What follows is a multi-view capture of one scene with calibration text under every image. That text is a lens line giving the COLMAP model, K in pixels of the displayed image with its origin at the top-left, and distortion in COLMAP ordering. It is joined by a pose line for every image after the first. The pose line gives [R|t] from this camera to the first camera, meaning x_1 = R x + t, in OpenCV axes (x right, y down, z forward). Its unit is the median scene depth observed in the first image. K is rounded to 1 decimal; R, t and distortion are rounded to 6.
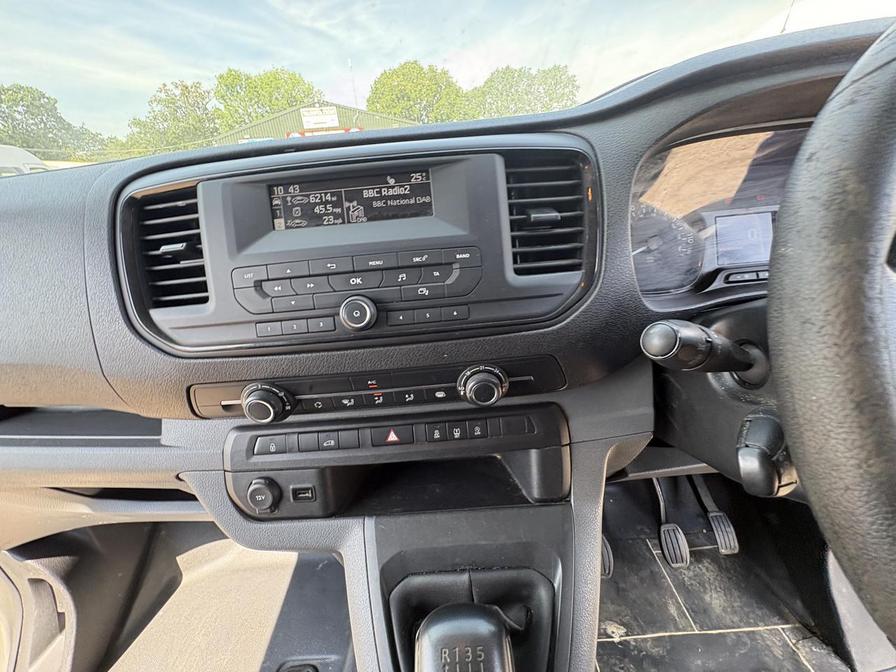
lens RADIAL K [[345.0, 0, 434.5], [0, 345.0, 329.9], [0, 0, 1]] dist [0.001015, 0.000233]
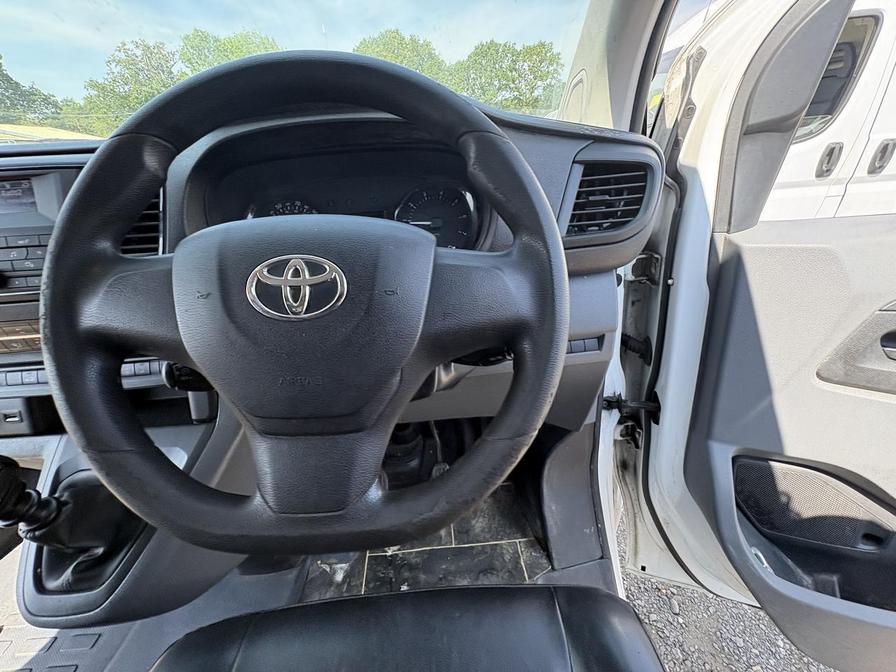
lens RADIAL K [[351.6, 0, 451.6], [0, 351.6, 330.1], [0, 0, 1]] dist [0.002203, -0.000124]
pose [[0.998824, 0.006492, 0.048056, 0.691321], [-0.008786, 0.998824, 0.047689, 0.031704], [-0.047689, -0.048055, 0.997706, -0.237137]]
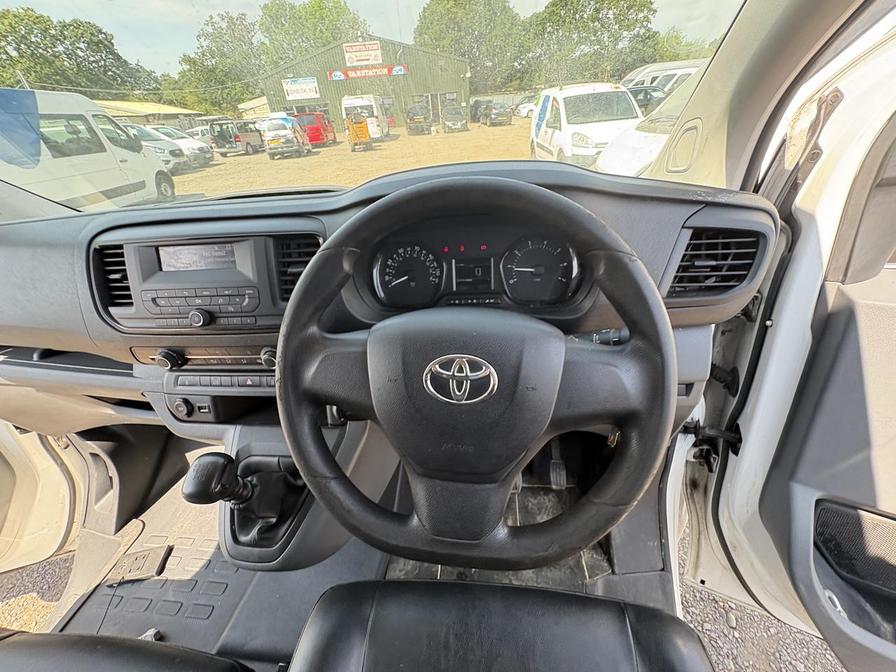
lens RADIAL K [[356.4, 0, 449.9], [0, 356.4, 326.6], [0, 0, 1]] dist [-0.001472, 0.000882]
pose [[0.992895, 0.065607, -0.099279, 0.570780], [-0.052477, 0.990187, 0.129521, -0.138291], [0.106802, -0.123391, 0.986594, -0.344282]]
